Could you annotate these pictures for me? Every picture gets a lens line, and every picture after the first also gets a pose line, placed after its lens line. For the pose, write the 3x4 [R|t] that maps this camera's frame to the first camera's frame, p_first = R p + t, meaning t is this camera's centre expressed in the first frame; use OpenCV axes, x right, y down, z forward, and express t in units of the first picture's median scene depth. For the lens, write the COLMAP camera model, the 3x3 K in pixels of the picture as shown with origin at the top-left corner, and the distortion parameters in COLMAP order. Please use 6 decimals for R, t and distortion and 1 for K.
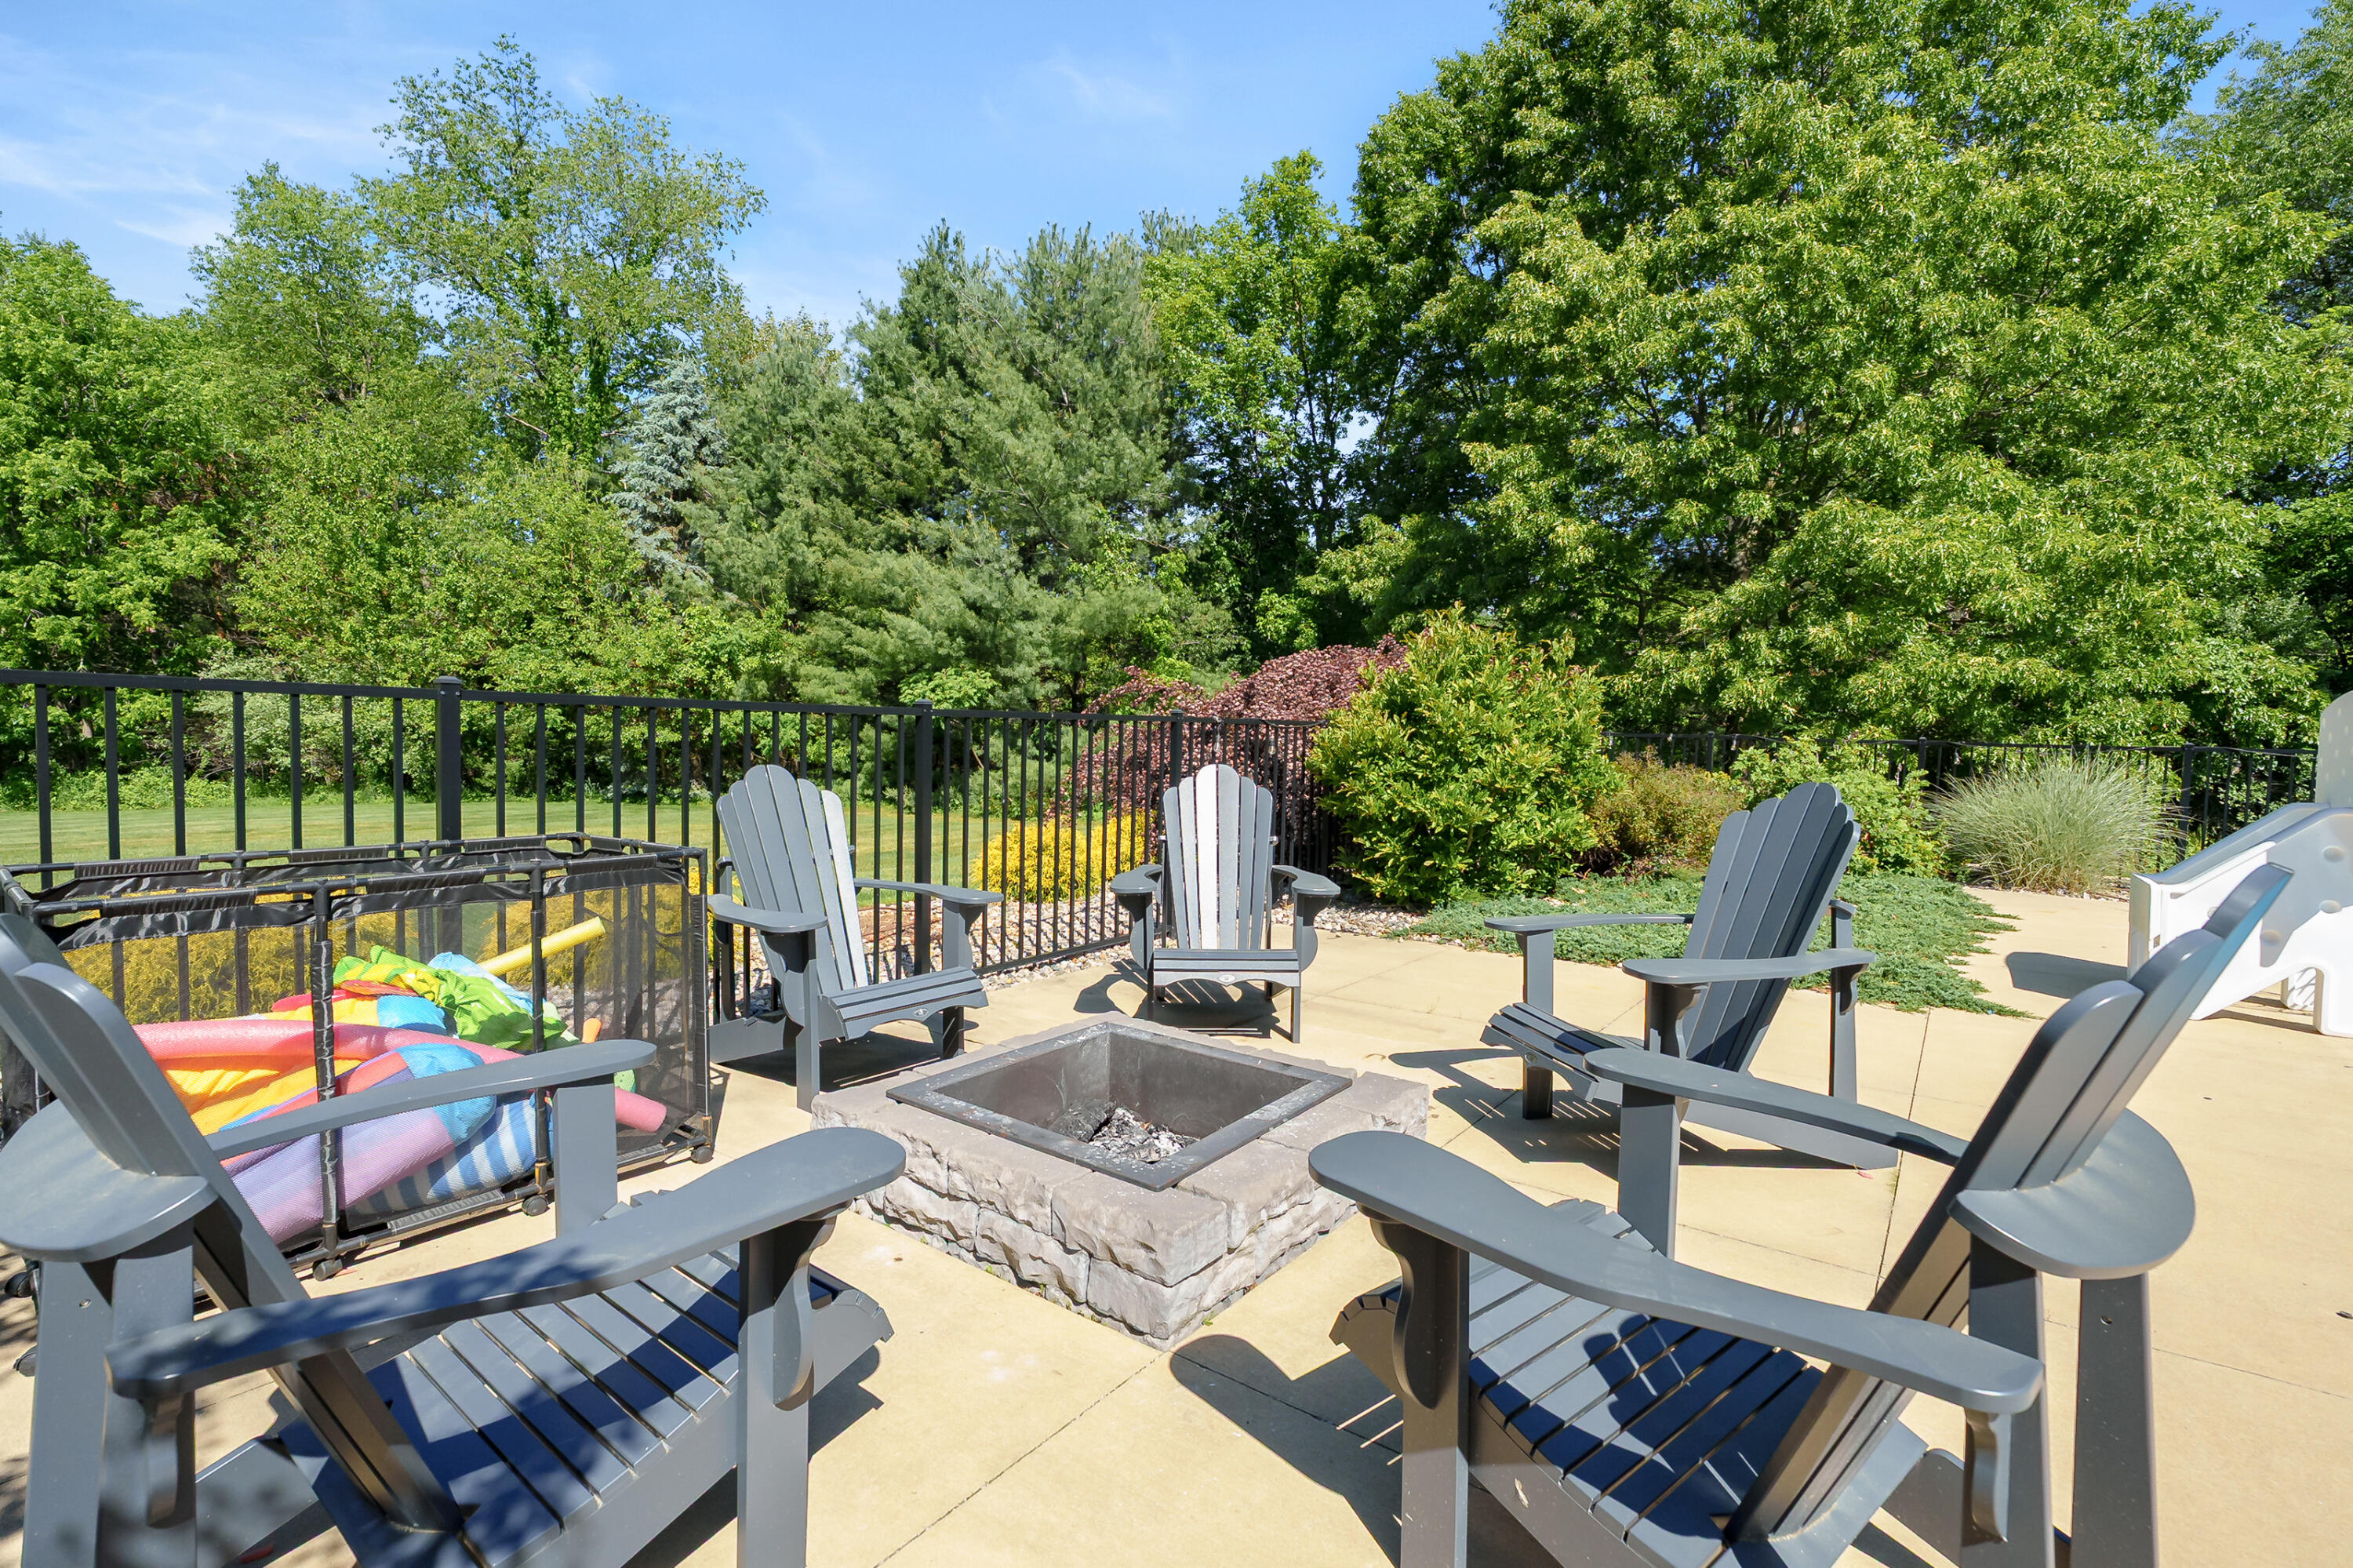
lens RADIAL K [[1035.7, 0, 1176.5], [0, 1035.7, 784.0], [0, 0, 1]] dist [-0.014760, 0.000296]
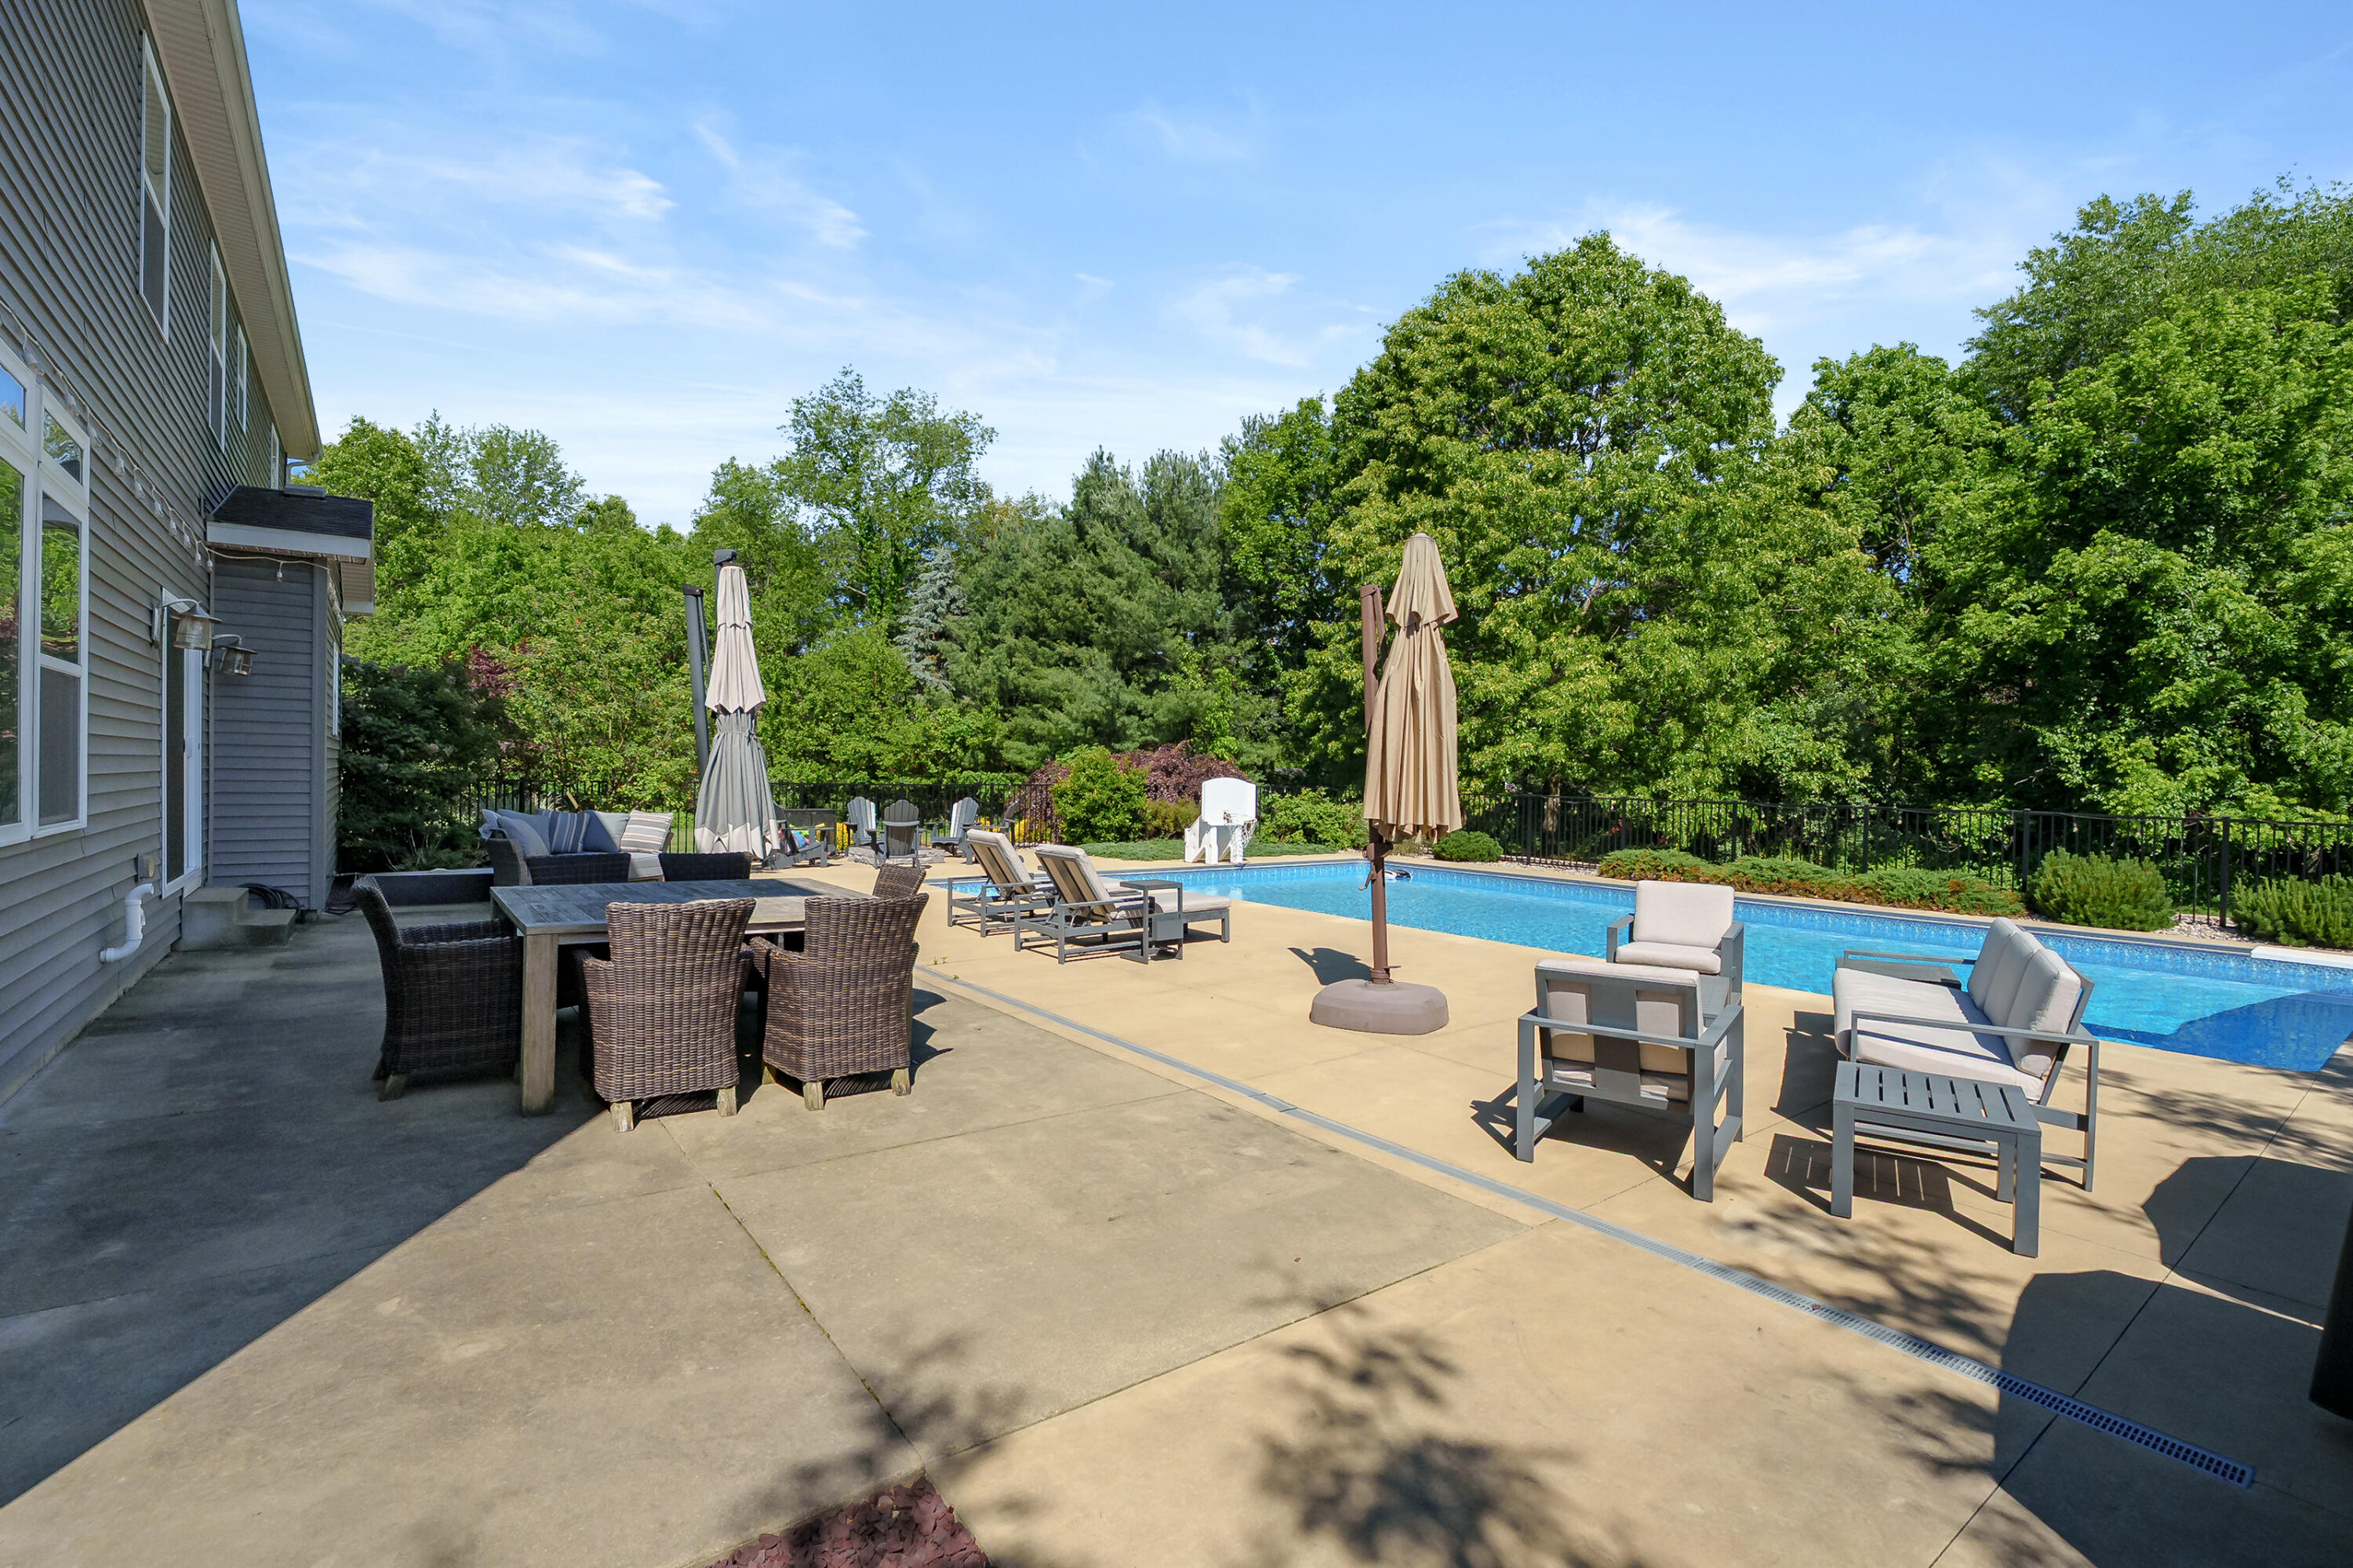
lens RADIAL K [[1065.3, 0, 1176.5], [0, 1065.3, 784.0], [0, 0, 1]] dist [-0.002946, 0.000244]
pose [[0.962144, -0.000982, -0.272541, 0.369801], [-0.010175, 0.999167, -0.039519, 0.012161], [0.272353, 0.040796, 0.961332, -0.543965]]
